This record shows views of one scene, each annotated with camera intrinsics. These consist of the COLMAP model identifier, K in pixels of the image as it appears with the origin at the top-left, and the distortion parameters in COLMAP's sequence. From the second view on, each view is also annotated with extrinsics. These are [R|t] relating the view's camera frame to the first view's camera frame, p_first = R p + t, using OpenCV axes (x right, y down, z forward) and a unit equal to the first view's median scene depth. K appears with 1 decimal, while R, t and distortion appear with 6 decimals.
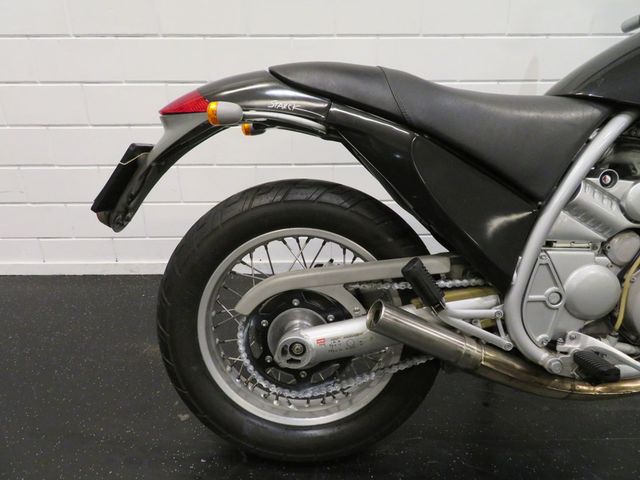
lens RADIAL K [[463.9, 0, 318.0], [0, 463.9, 241.5], [0, 0, 1]] dist [-0.002133, 0.000028]
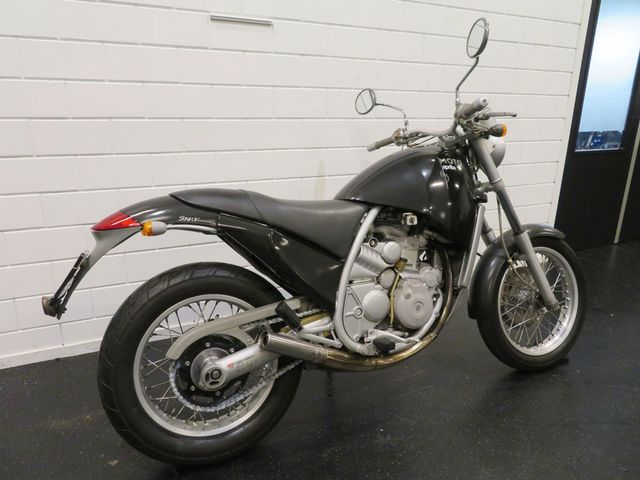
lens RADIAL K [[463.9, 0, 318.0], [0, 463.9, 241.5], [0, 0, 1]] dist [-0.002133, 0.000028]
pose [[0.909472, -0.105930, 0.402045, -0.300013], [0.156813, 0.982977, -0.095735, 0.002589], [-0.385060, 0.150114, 0.910601, -0.566730]]
